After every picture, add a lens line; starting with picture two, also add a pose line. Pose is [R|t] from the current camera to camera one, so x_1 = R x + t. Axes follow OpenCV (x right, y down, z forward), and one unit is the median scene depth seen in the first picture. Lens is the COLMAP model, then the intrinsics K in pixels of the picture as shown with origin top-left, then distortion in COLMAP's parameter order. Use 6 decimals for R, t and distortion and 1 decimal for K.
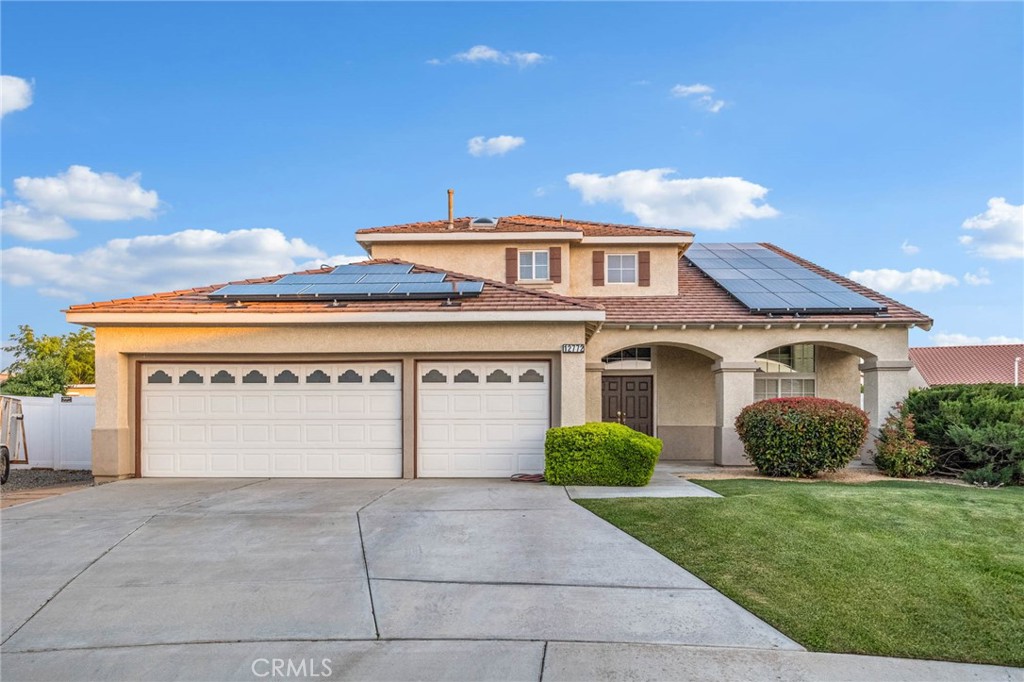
lens RADIAL K [[696.4, 0, 514.5], [0, 696.4, 343.4], [0, 0, 1]] dist [0.003928, -0.003779]
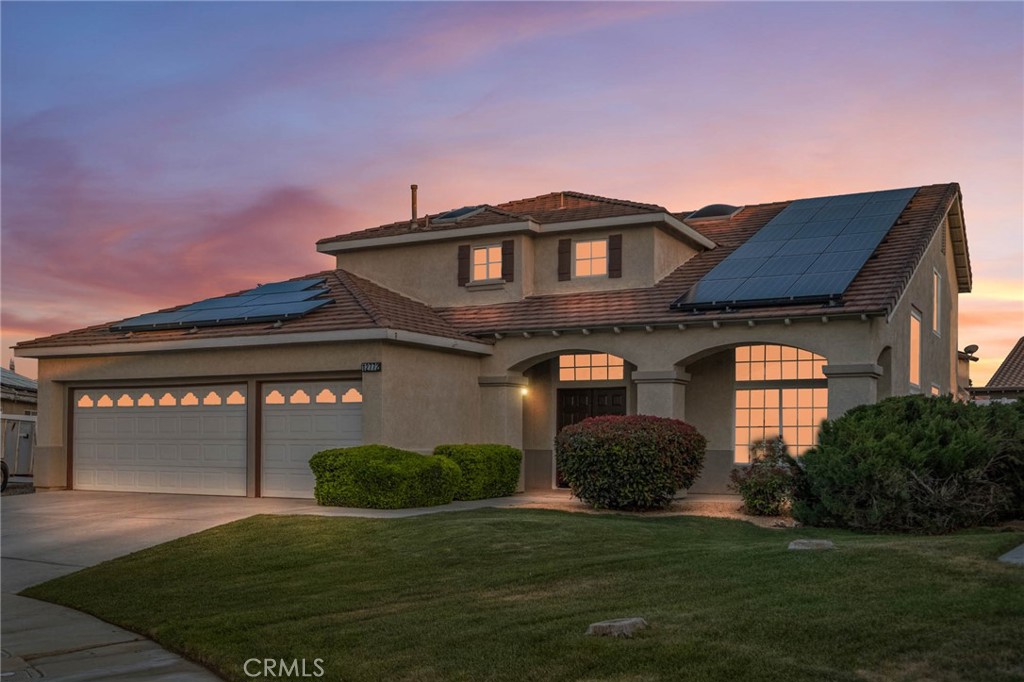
lens RADIAL K [[1018.7, 0, 511.6], [0, 1018.7, 338.5], [0, 0, 1]] dist [0.013410, 0.000000]
pose [[0.896708, -0.040826, -0.440735, 0.802520], [0.043945, 0.999029, -0.003131, -0.017253], [0.440435, -0.016561, 0.897632, -0.168791]]
